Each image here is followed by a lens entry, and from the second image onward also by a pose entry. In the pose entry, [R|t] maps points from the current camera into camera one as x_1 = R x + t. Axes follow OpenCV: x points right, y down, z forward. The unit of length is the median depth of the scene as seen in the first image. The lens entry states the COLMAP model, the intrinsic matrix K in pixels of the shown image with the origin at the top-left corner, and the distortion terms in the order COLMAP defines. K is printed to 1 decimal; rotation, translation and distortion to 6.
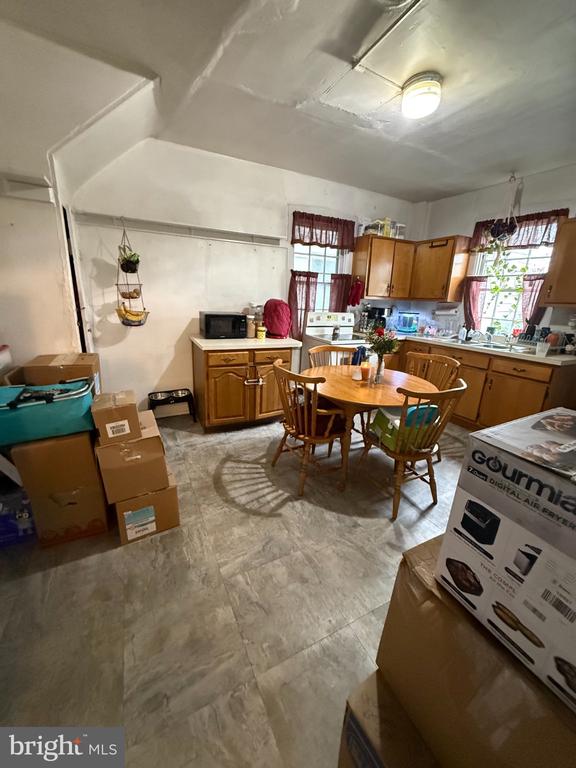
lens RADIAL K [[306.3, 0, 286.5], [0, 306.3, 382.5], [0, 0, 1]] dist [-0.001430, -0.000393]
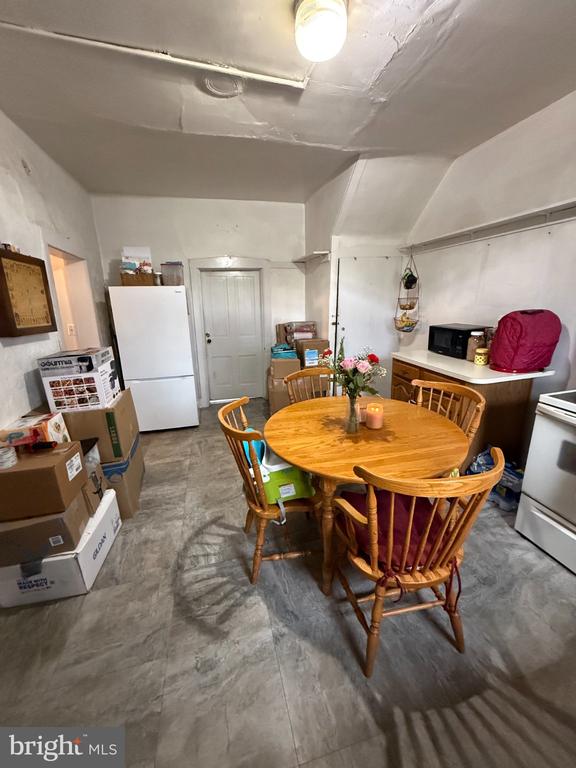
lens RADIAL K [[306.3, 0, 289.3], [0, 306.3, 384.8], [0, 0, 1]] dist [-0.001430, -0.000393]
pose [[-0.212485, 0.233036, -0.948970, 0.848424], [-0.253573, 0.924729, 0.283861, -0.229190], [0.943690, 0.300950, -0.137399, 0.826536]]
